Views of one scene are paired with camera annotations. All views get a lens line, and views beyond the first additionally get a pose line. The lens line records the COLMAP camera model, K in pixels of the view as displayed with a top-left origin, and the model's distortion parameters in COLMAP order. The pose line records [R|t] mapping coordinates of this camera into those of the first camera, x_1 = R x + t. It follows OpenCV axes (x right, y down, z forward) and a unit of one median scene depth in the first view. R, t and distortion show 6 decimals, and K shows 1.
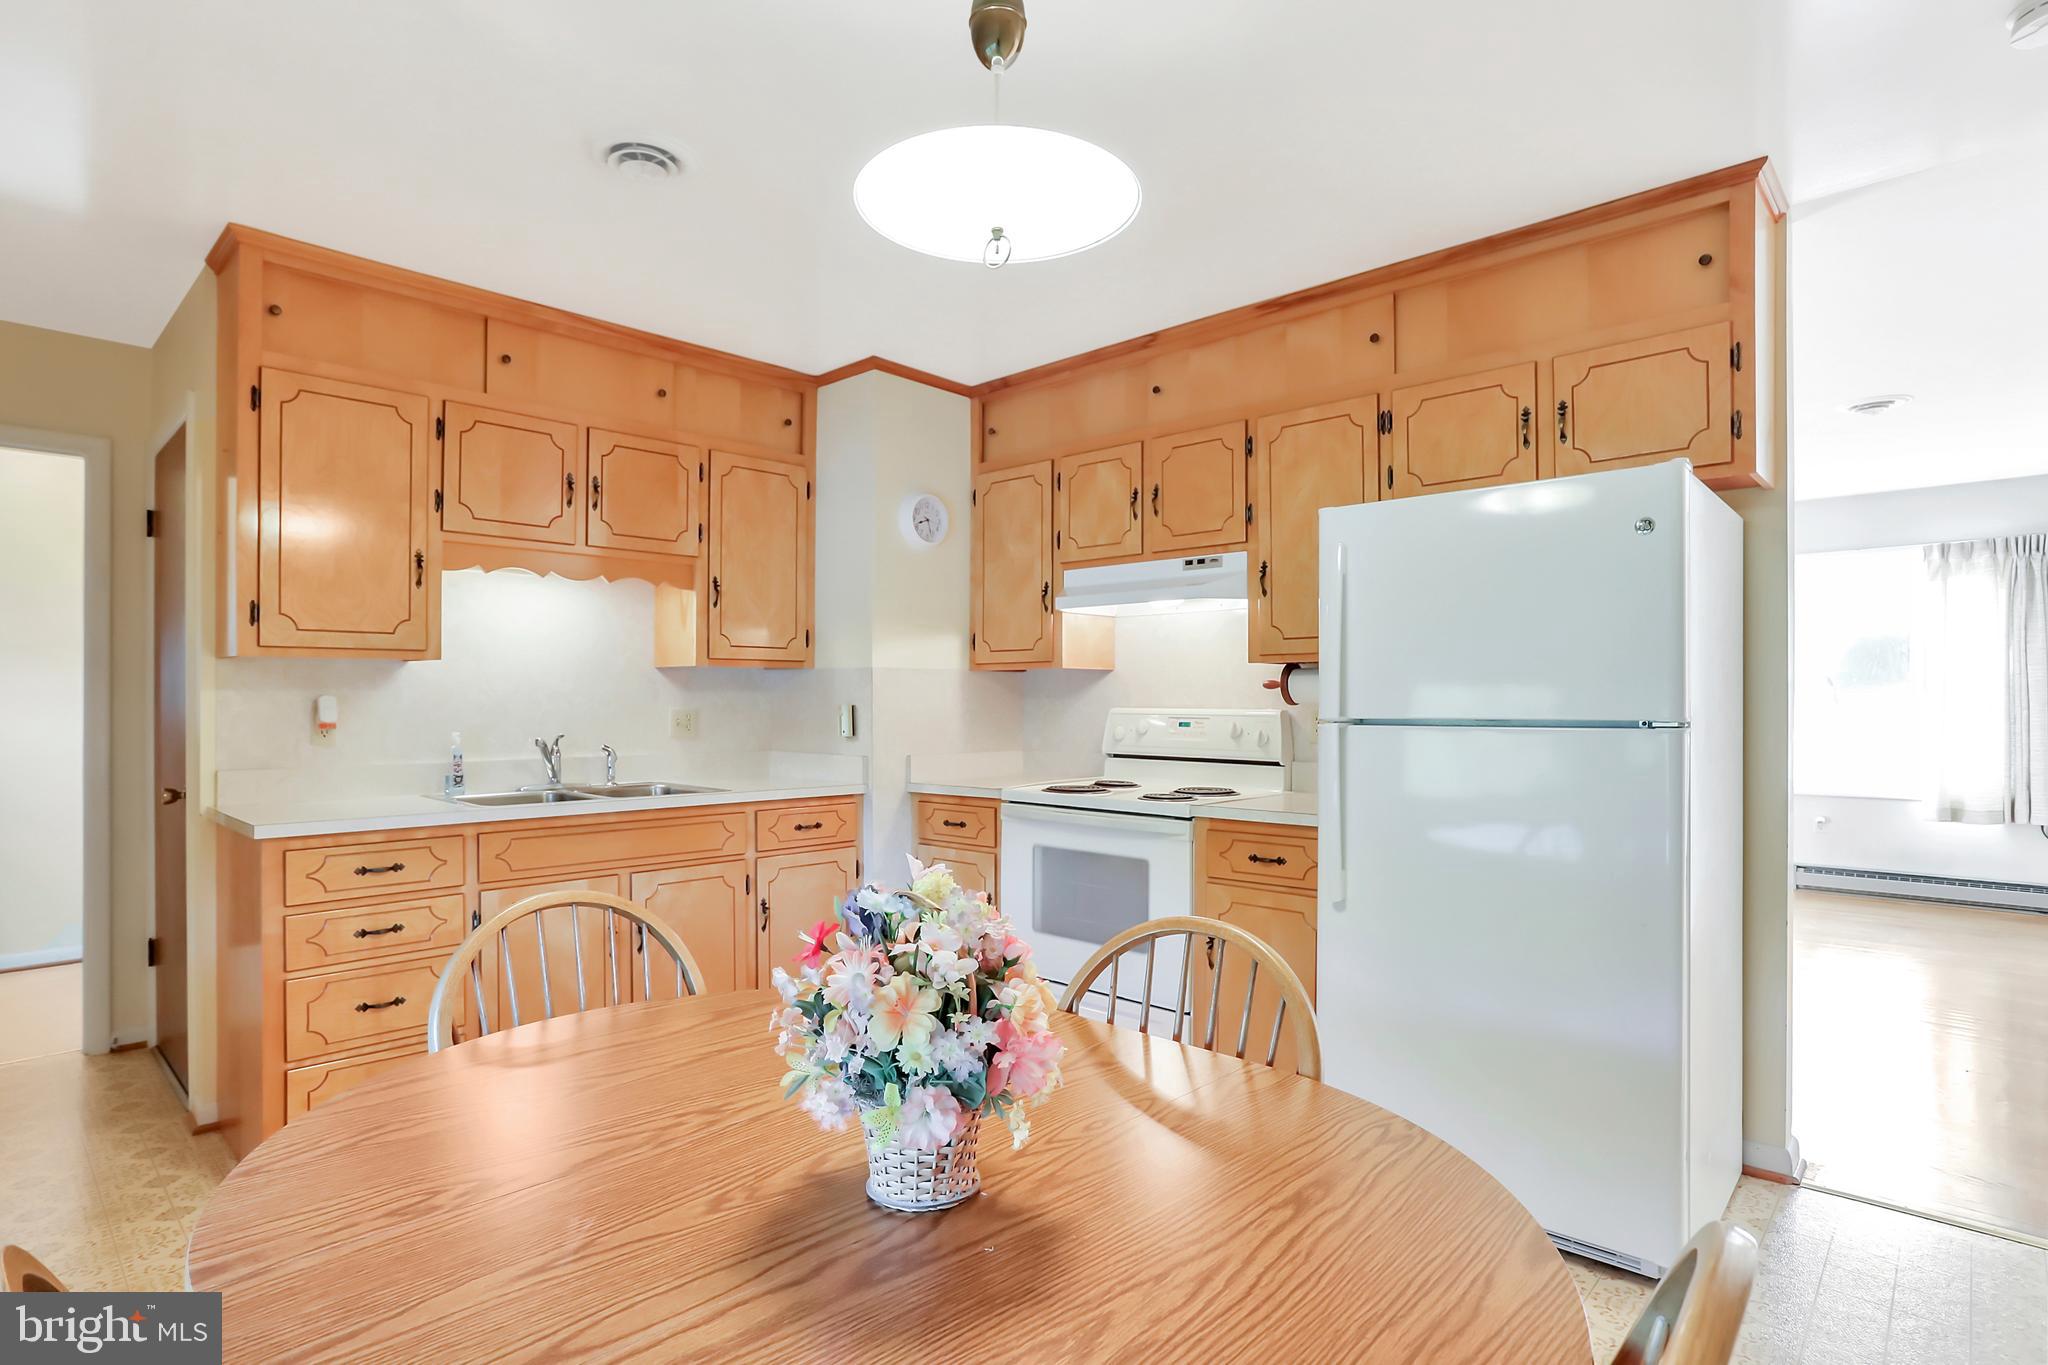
lens RADIAL K [[1076.6, 0, 1022.5], [0, 1076.6, 698.0], [0, 0, 1]] dist [0.001457, 0.001167]
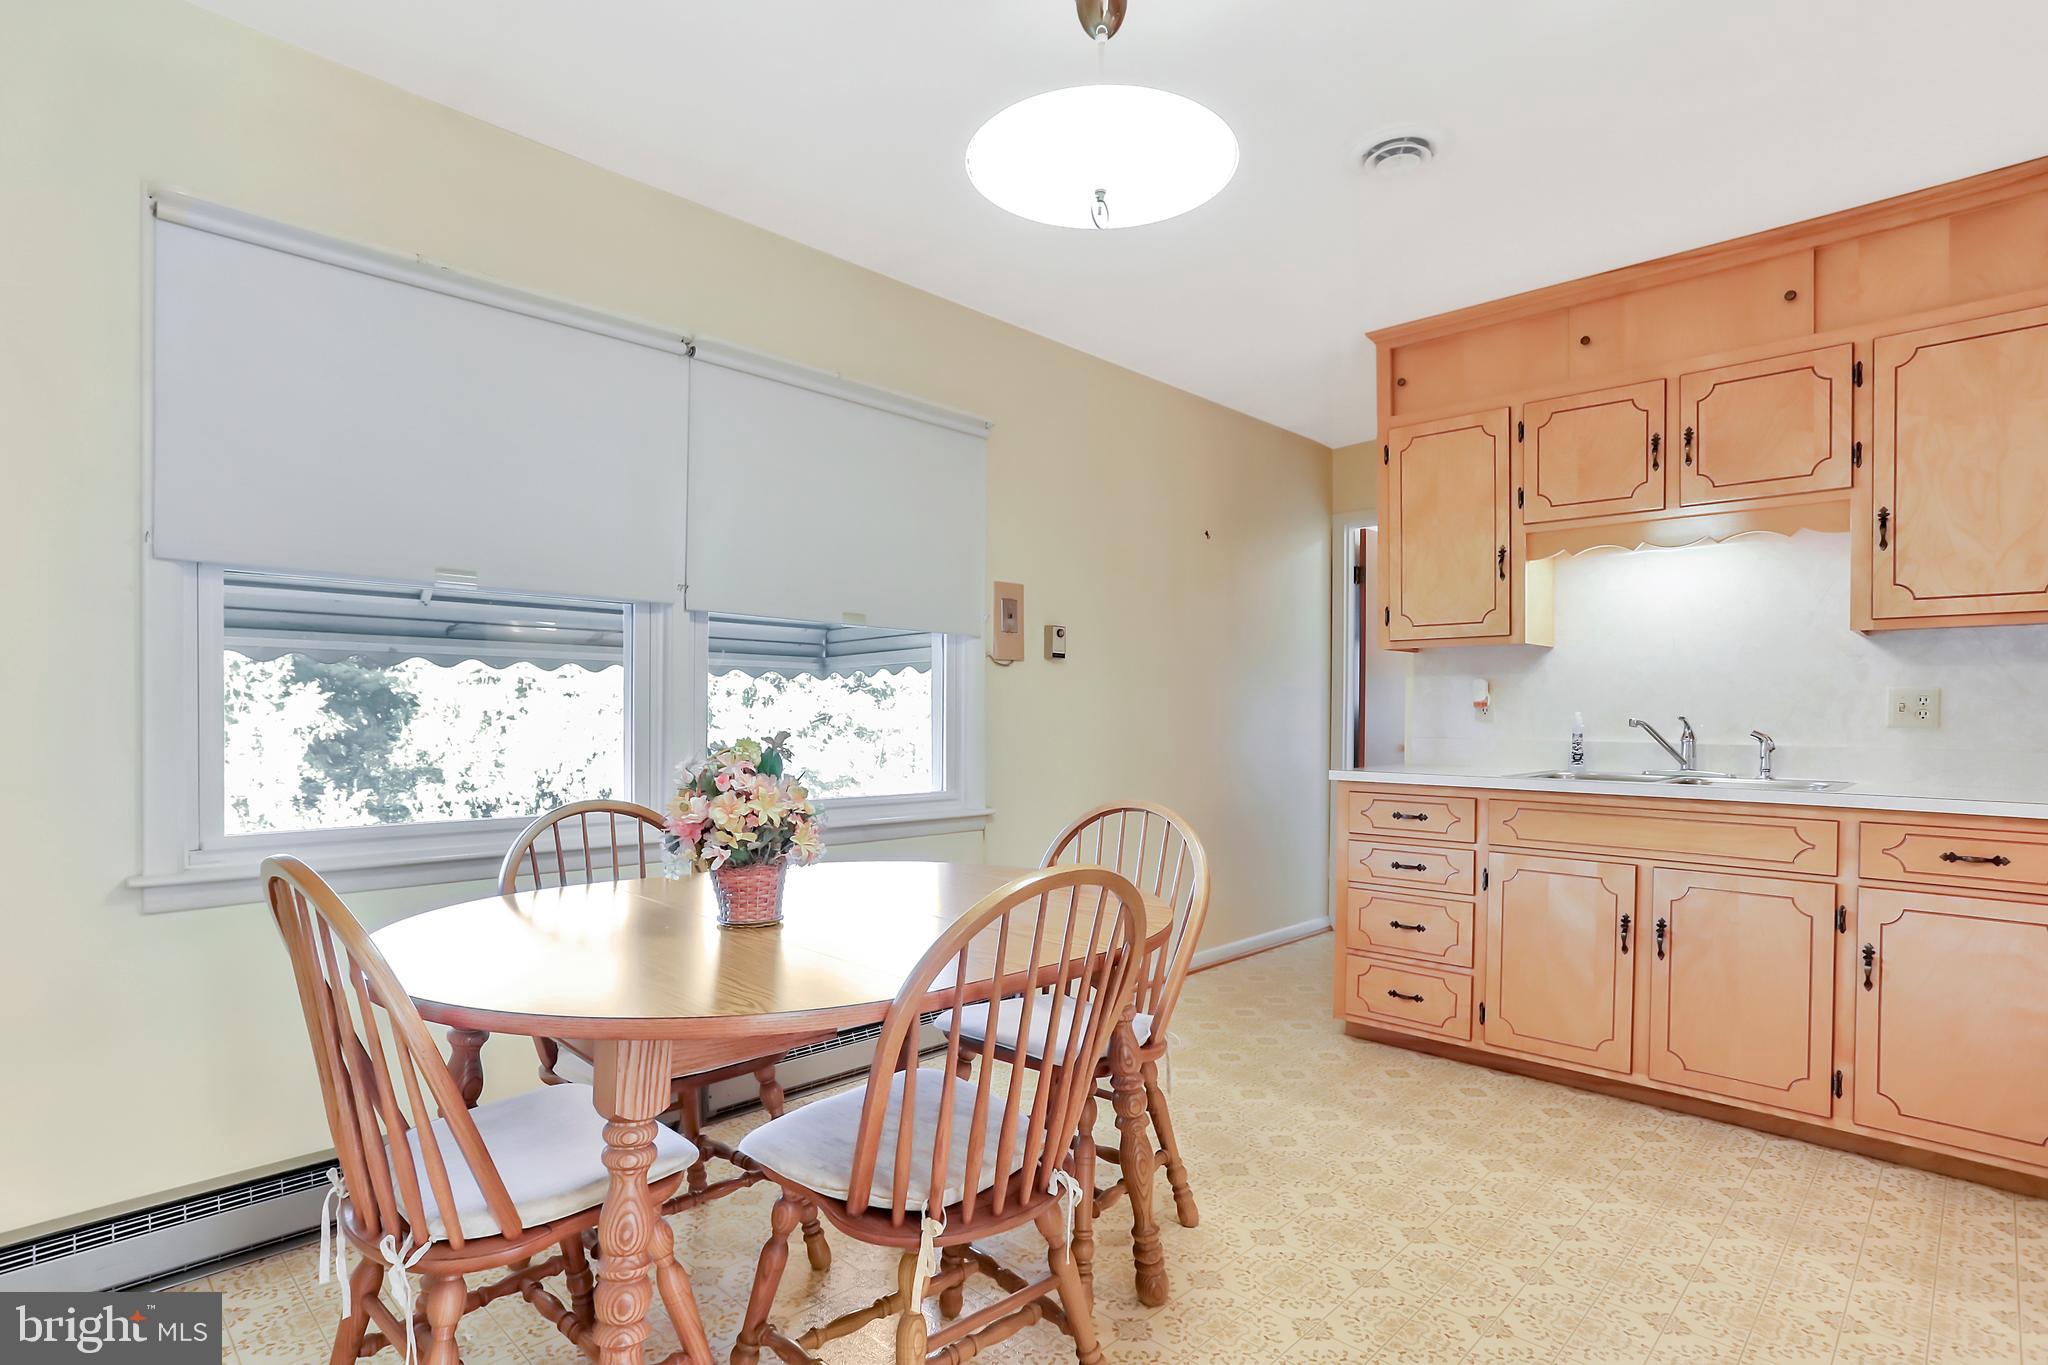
lens RADIAL K [[1080.7, 0, 1028.9], [0, 1080.7, 721.2], [0, 0, 1]] dist [-0.049878, 0.043771]
pose [[-0.003393, 0.006817, -0.999971, 0.465869], [-0.005344, 0.999962, 0.006835, 0.033511], [0.999980, 0.005367, -0.003356, 0.427349]]
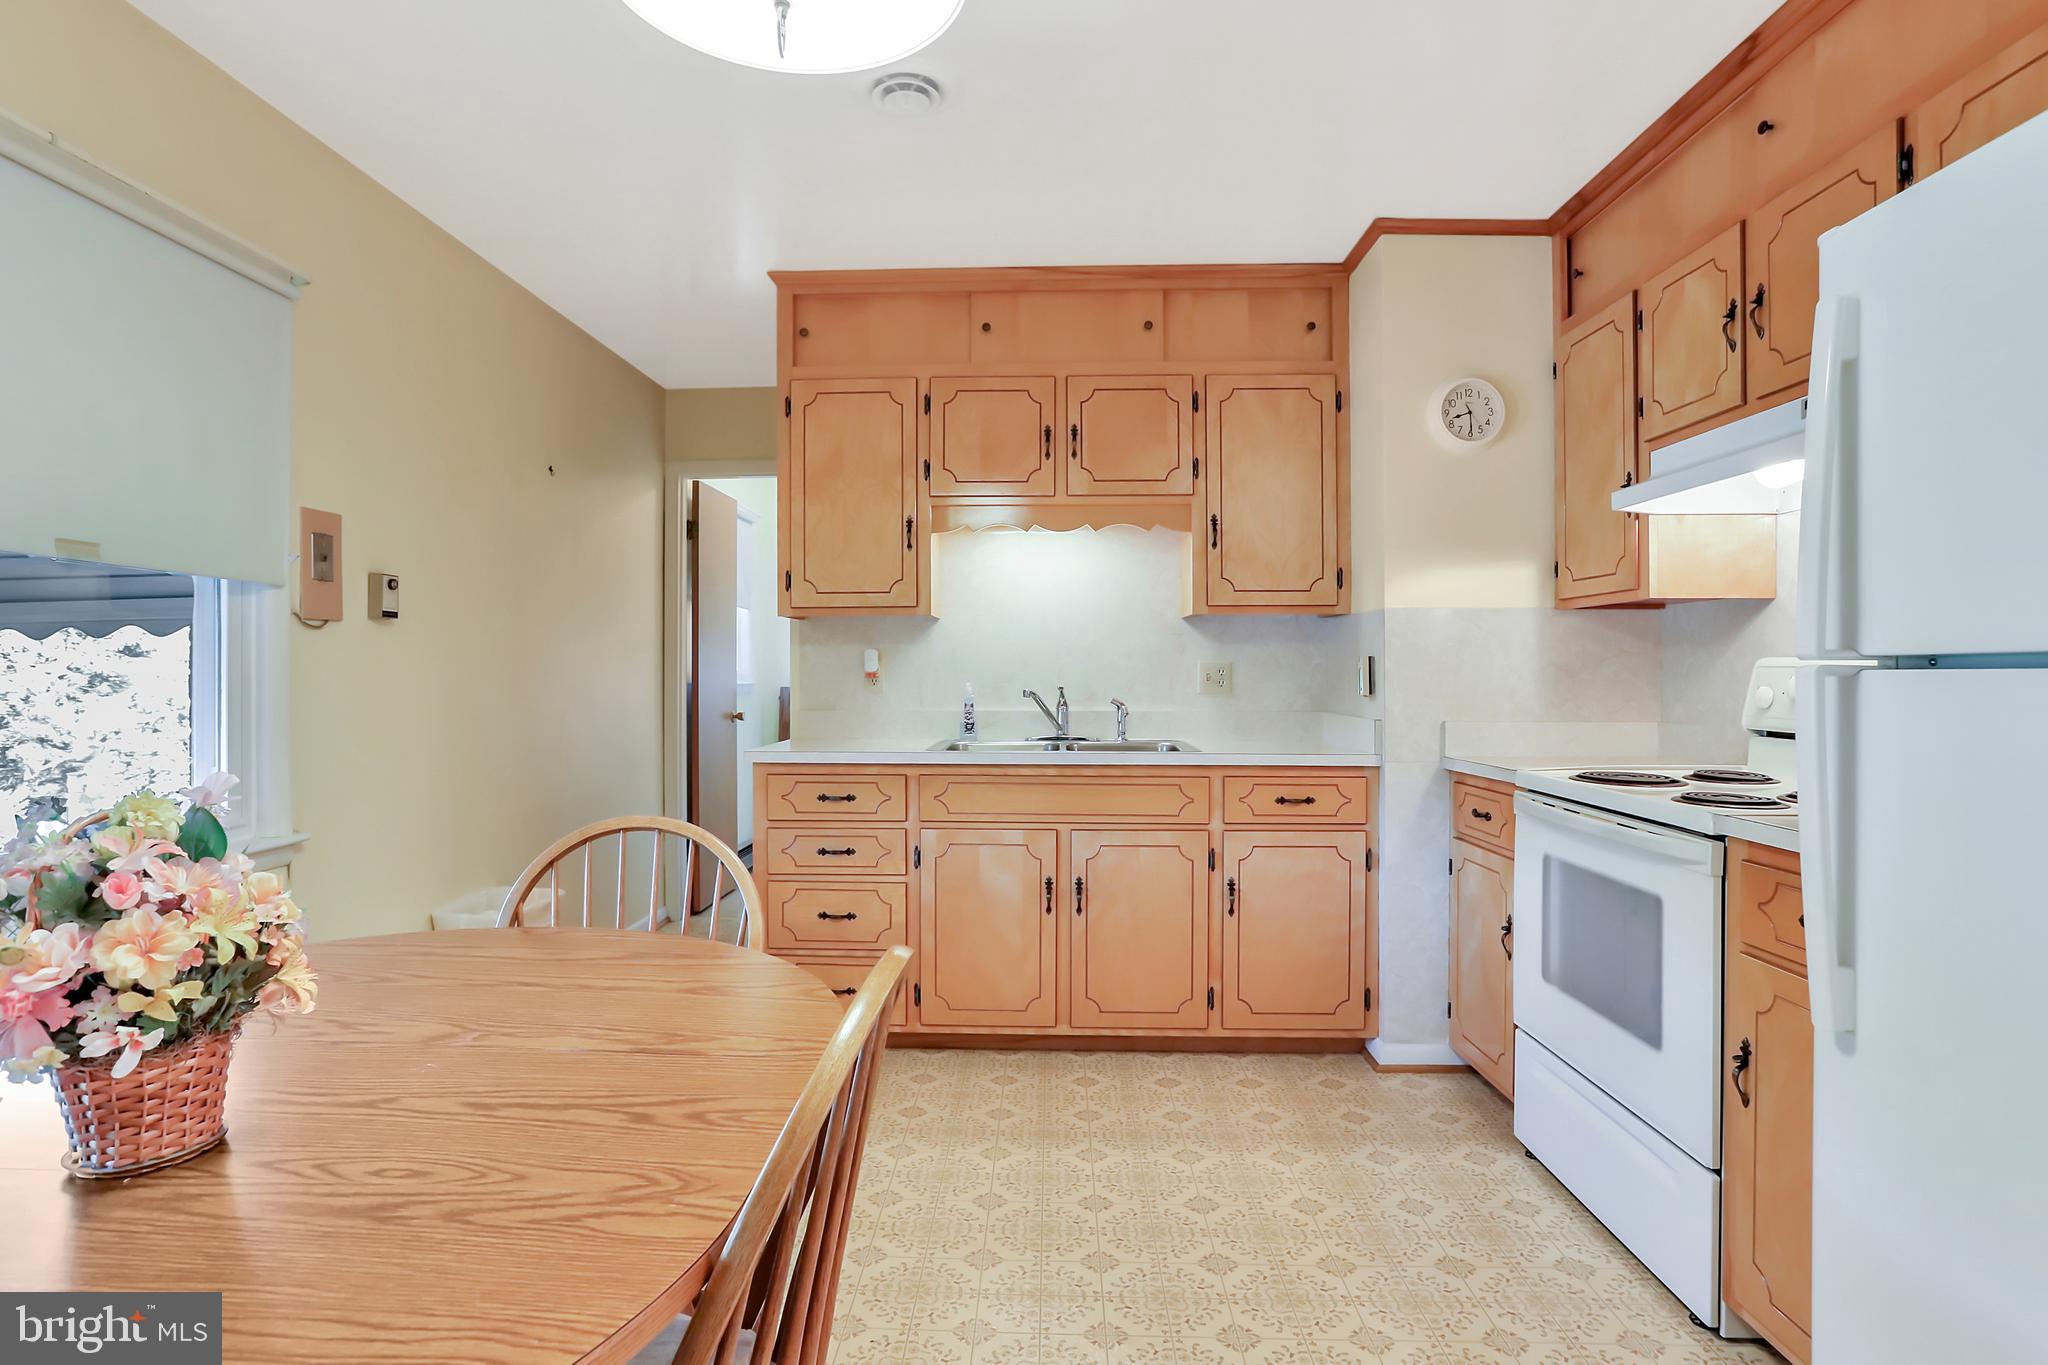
lens RADIAL K [[1092.6, 0, 1015.6], [0, 1092.6, 667.9], [0, 0, 1]] dist [-0.066130, 0.065588]
pose [[0.662497, -0.001992, -0.749062, 0.295012], [0.001309, 0.999998, -0.001501, 0.017195], [0.749063, 0.000014, 0.662498, 0.281886]]
